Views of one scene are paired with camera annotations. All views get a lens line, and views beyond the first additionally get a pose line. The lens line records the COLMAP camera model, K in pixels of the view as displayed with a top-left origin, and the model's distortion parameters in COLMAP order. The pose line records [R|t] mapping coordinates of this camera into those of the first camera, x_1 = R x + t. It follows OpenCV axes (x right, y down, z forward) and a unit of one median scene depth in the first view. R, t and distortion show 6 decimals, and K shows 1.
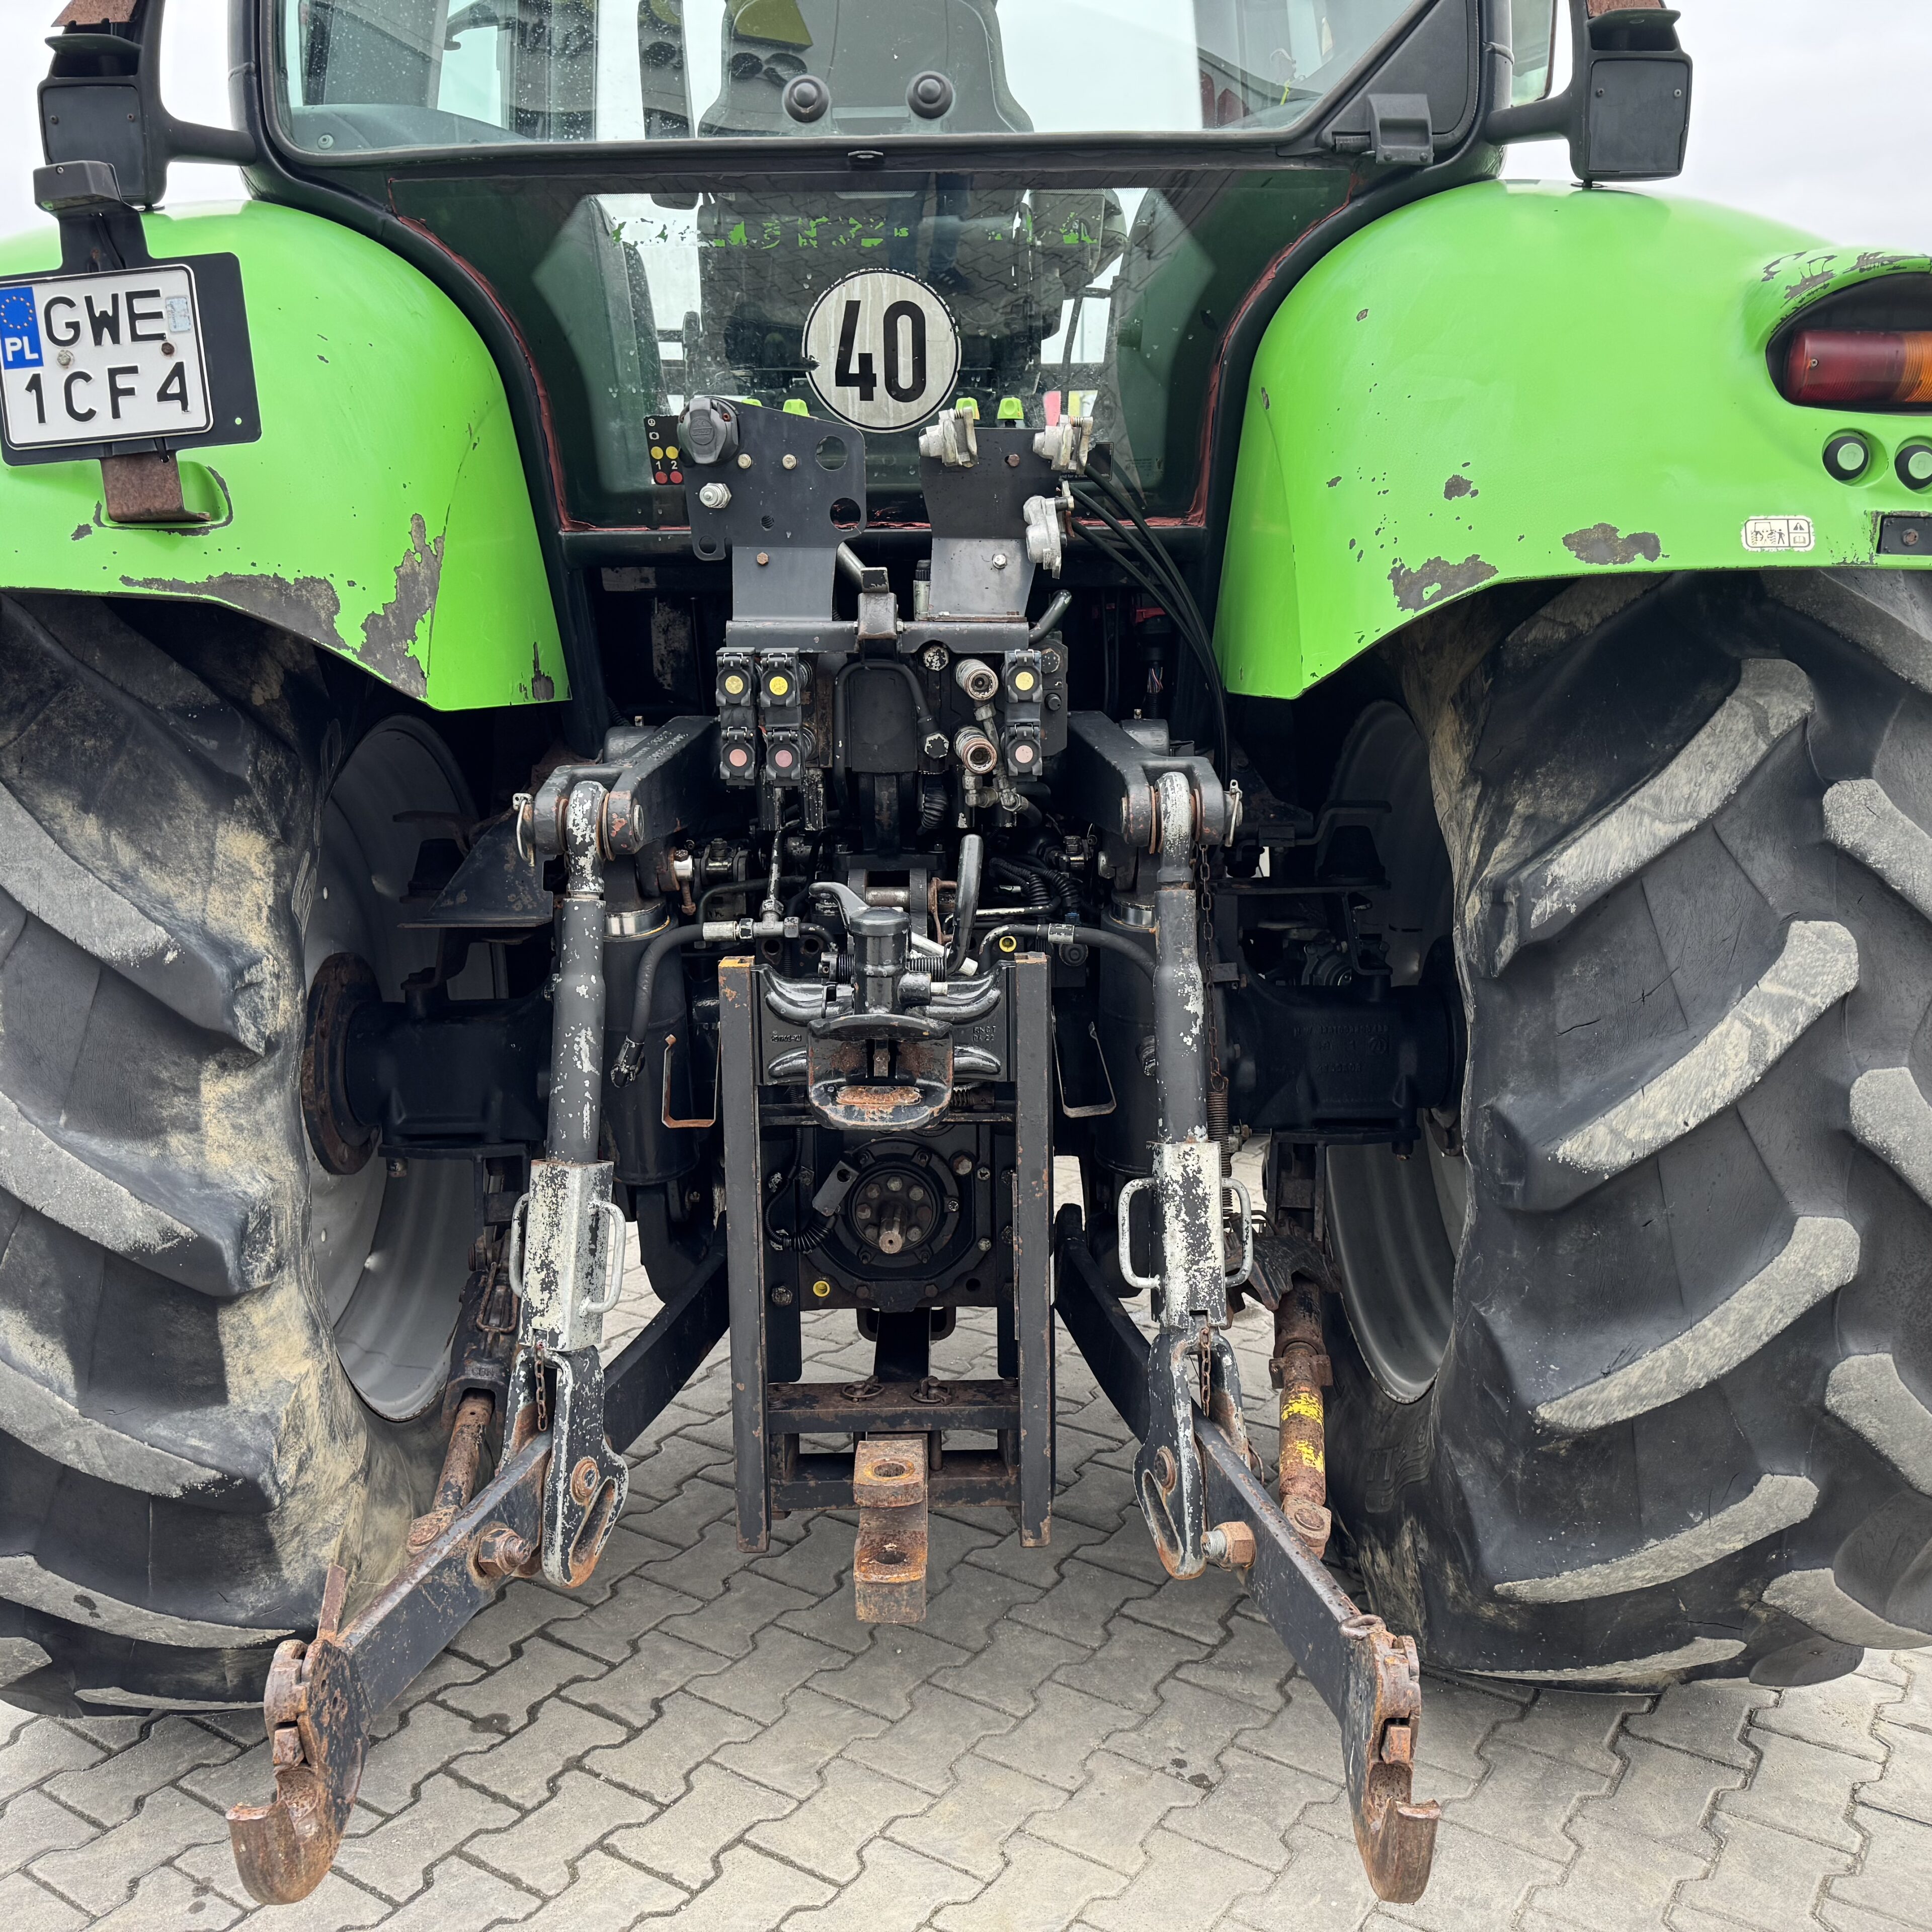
lens RADIAL K [[1846.2, 0, 966.0], [0, 1846.2, 966.0], [0, 0, 1]] dist [0.045337, -0.072938]
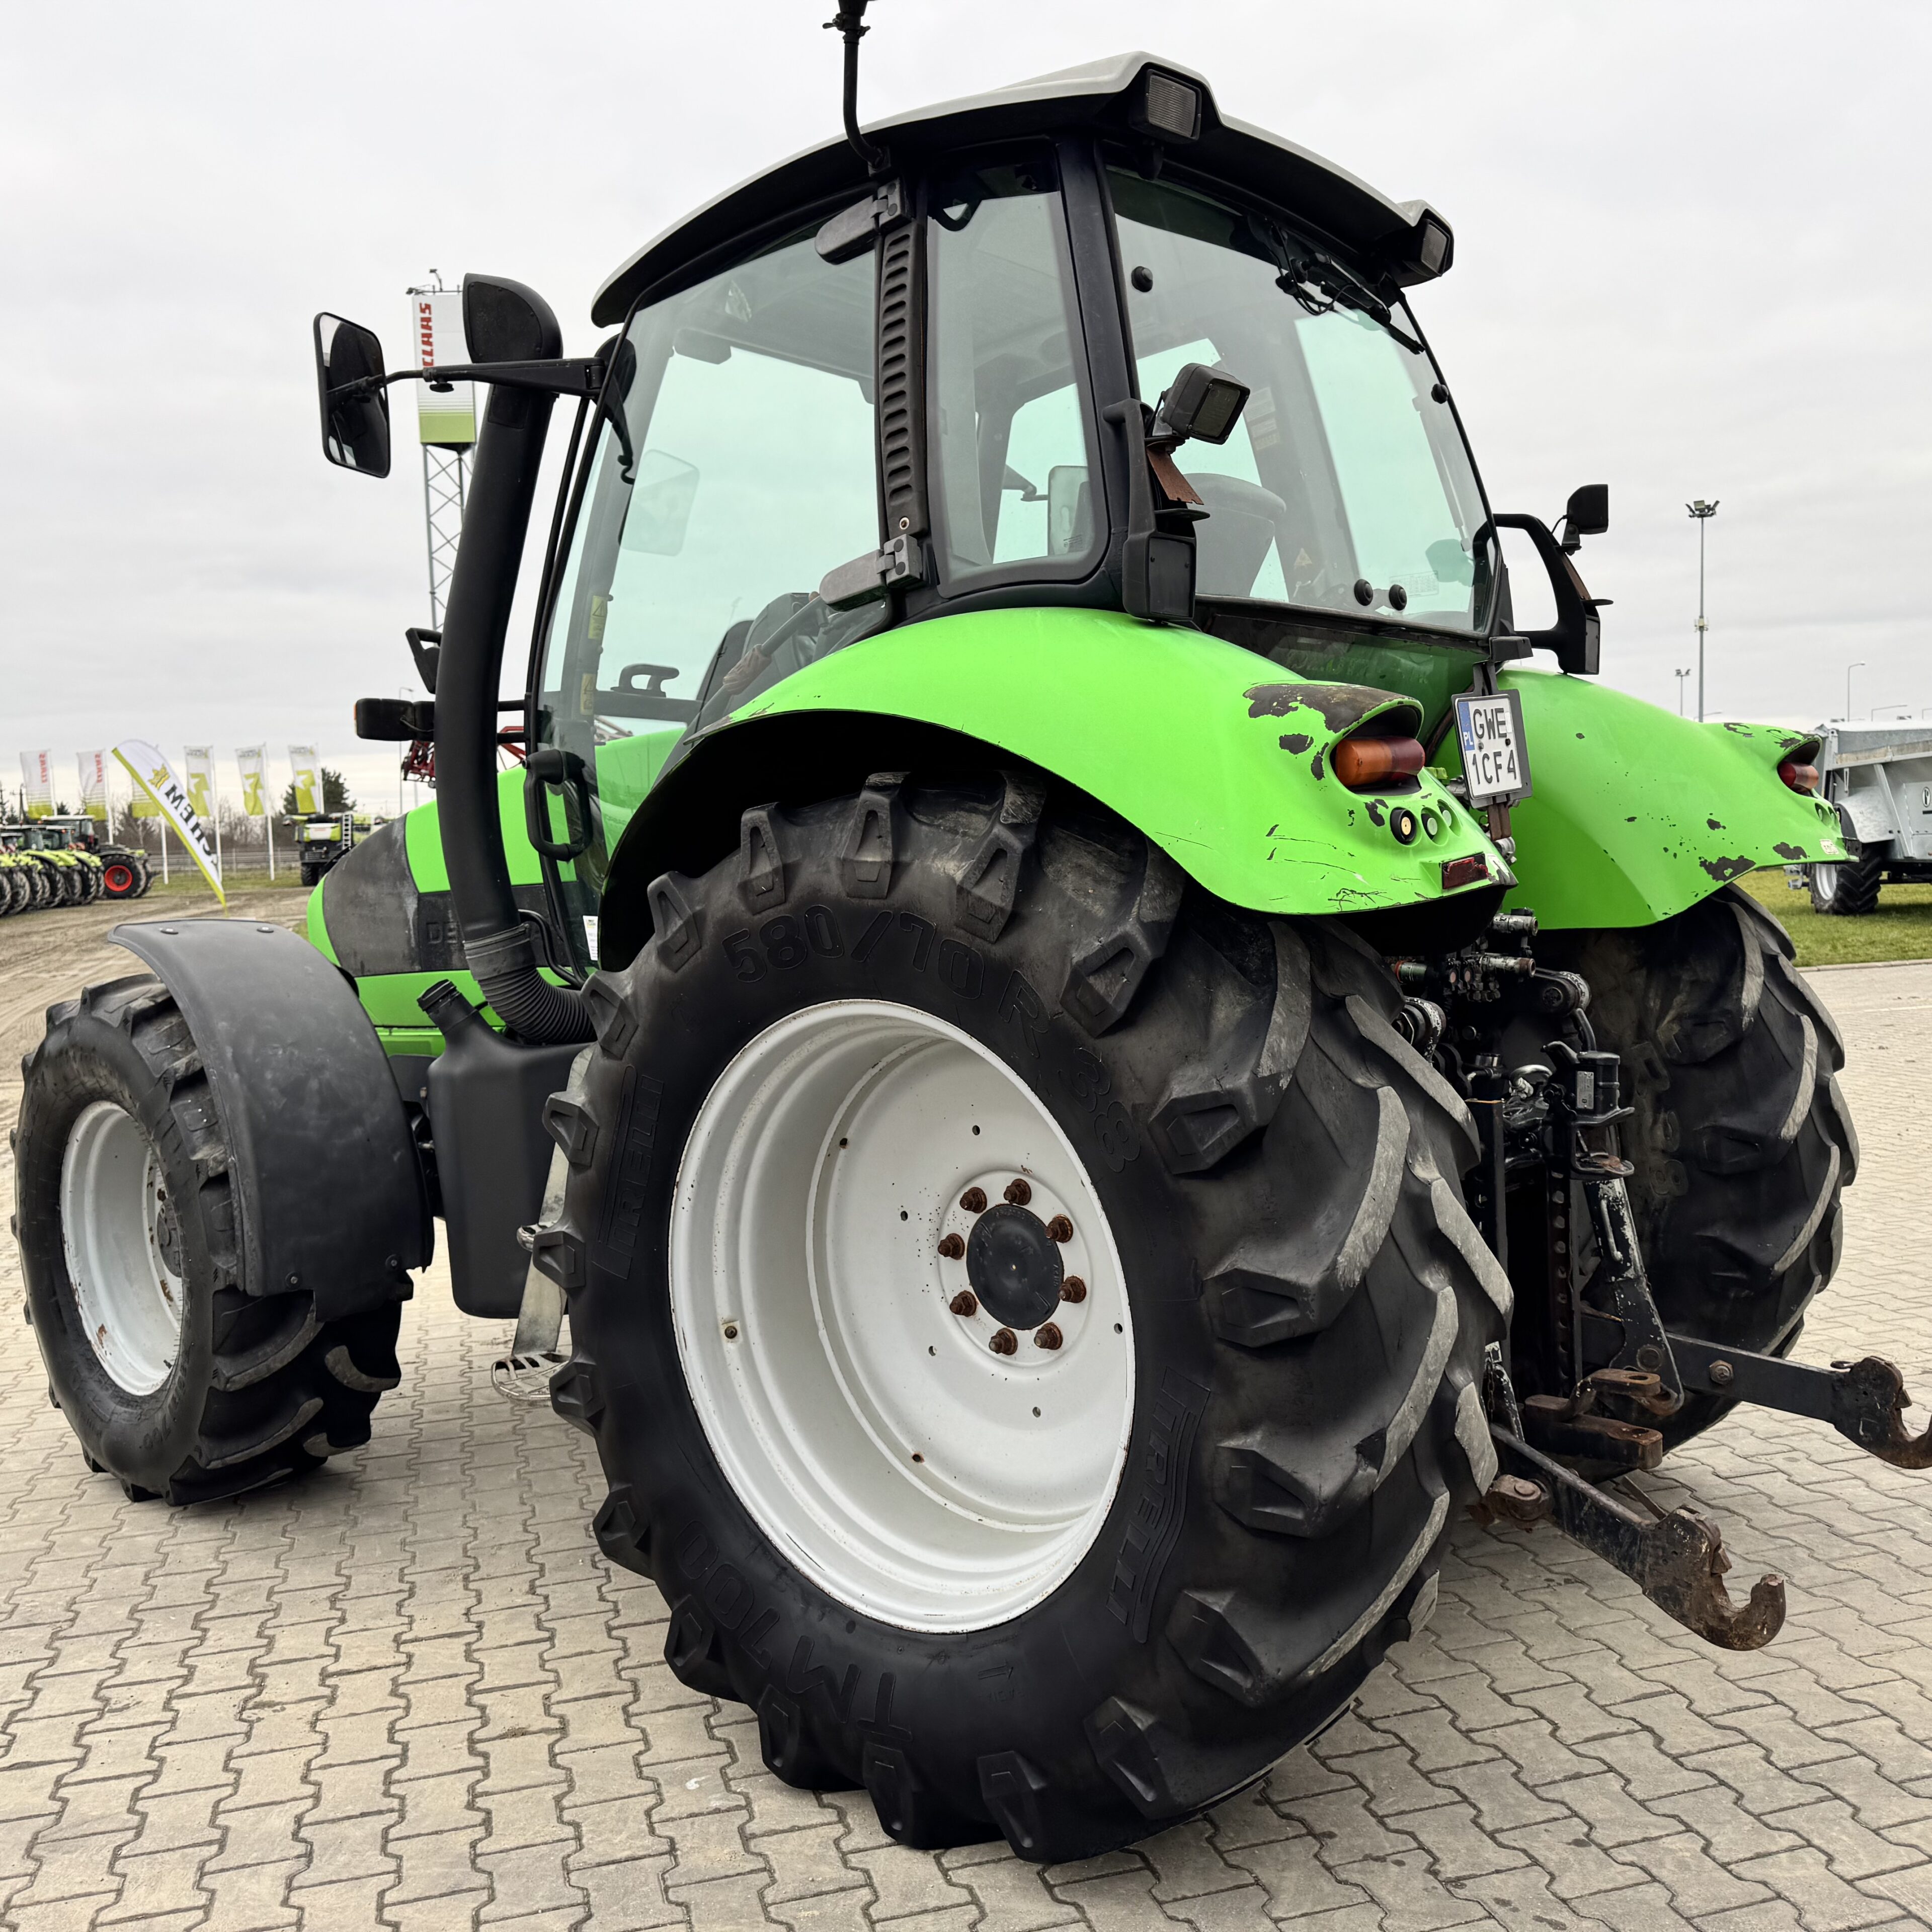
lens RADIAL K [[1814.4, 0, 959.6], [0, 1814.4, 943.1], [0, 0, 1]] dist [0.016648, -0.010271]
pose [[0.645717, -0.045841, 0.762200, -1.780021], [0.176159, 0.980212, -0.090285, -0.084116], [-0.742979, 0.192567, 0.641015, 0.314939]]
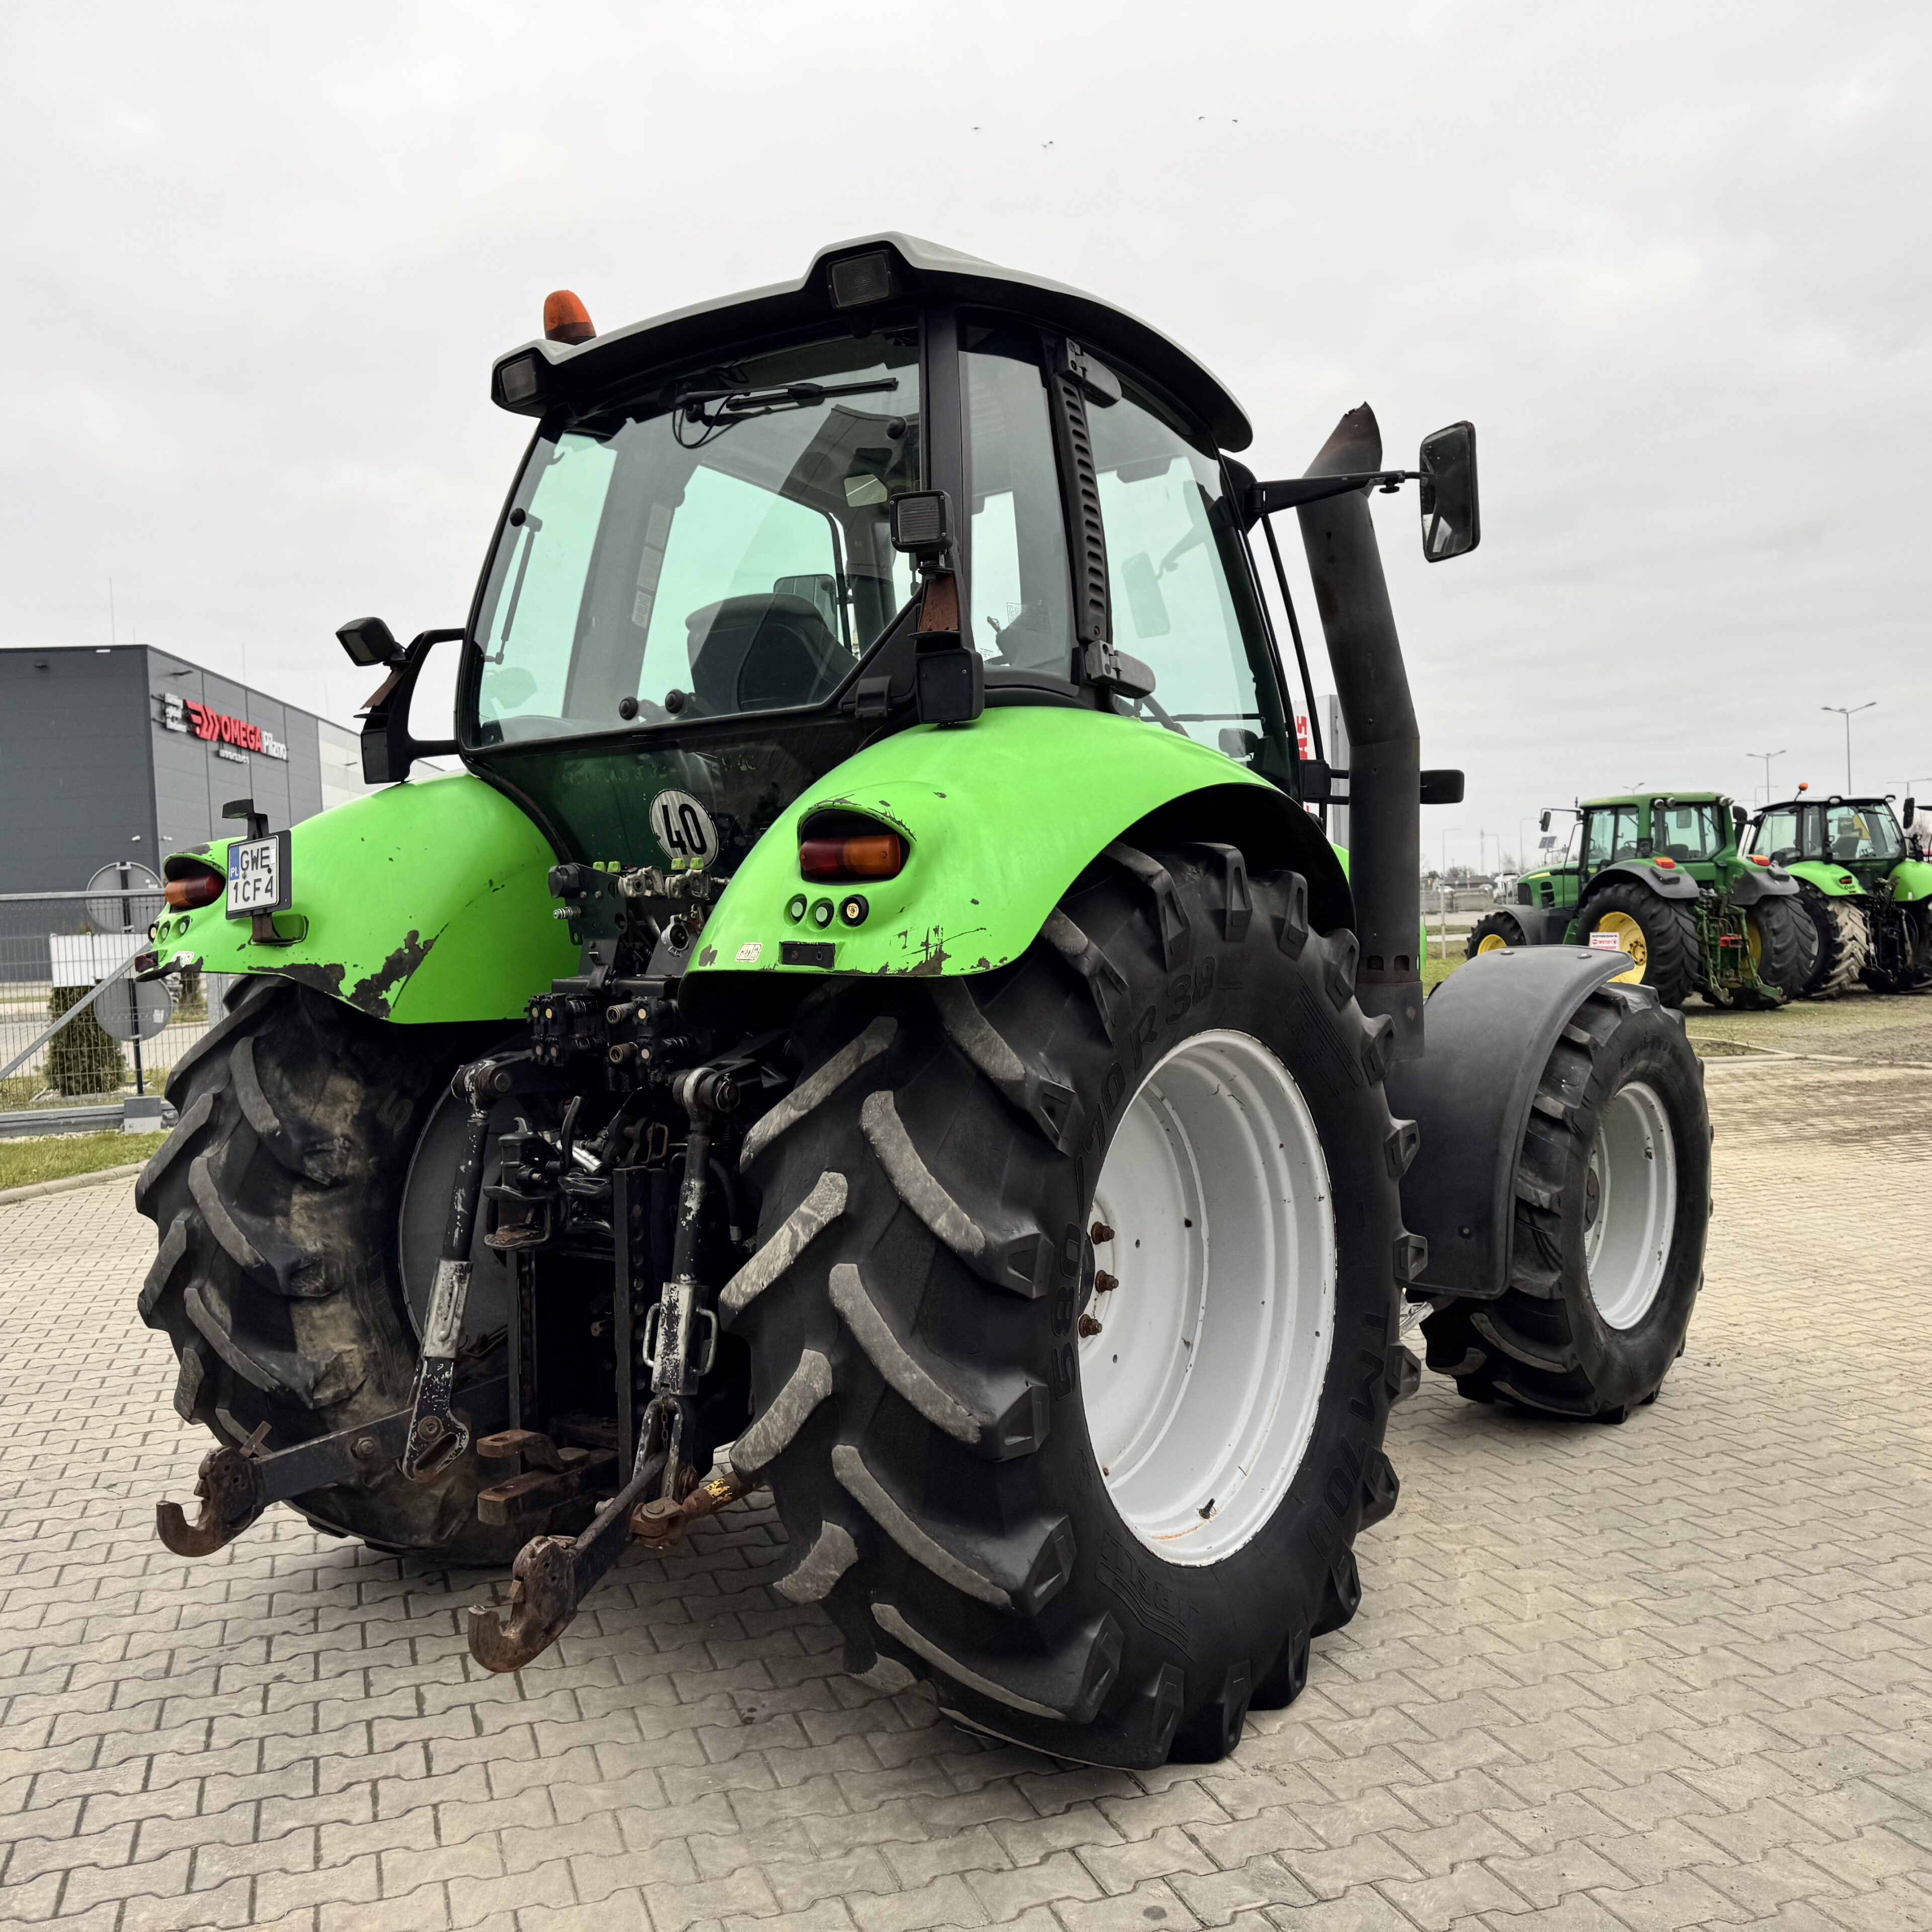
lens RADIAL K [[1814.4, 0, 959.6], [0, 1814.4, 943.1], [0, 0, 1]] dist [0.016648, -0.010271]
pose [[0.801473, 0.000289, -0.598031, 1.462960], [-0.098317, 0.986457, -0.131286, -0.023016], [0.589894, 0.164019, 0.790647, -0.255568]]
